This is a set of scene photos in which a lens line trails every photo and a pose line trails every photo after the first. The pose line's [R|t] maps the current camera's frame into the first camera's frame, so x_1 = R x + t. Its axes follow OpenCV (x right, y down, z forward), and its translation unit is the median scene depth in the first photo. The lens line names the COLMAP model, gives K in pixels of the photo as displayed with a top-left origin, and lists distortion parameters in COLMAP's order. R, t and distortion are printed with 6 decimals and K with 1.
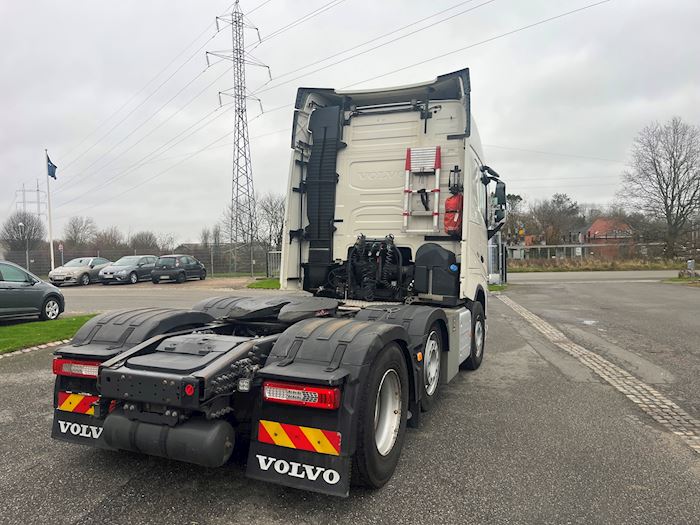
lens RADIAL K [[554.4, 0, 350.0], [0, 554.4, 262.5], [0, 0, 1]] dist [0.012414, 0.005346]
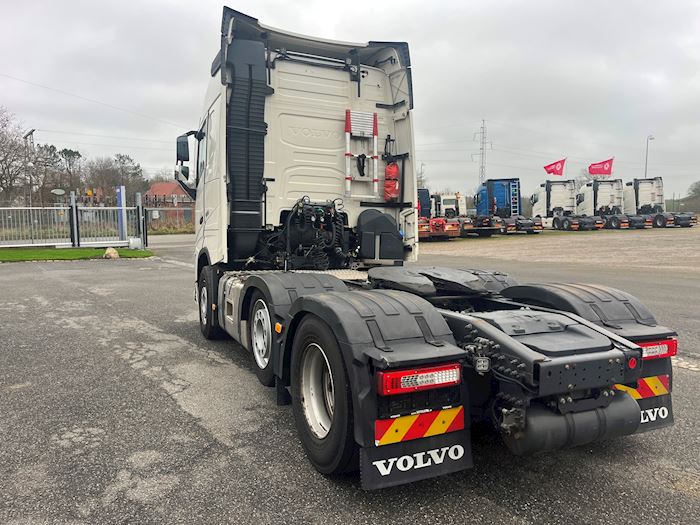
lens RADIAL K [[502.6, 0, 342.0], [0, 502.6, 261.2], [0, 0, 1]] dist [0.002729, -0.001163]
pose [[0.665491, -0.053639, 0.744476, -0.563905], [-0.001800, 0.997296, 0.073464, -0.007128], [-0.746404, -0.050230, 0.663595, 0.414195]]
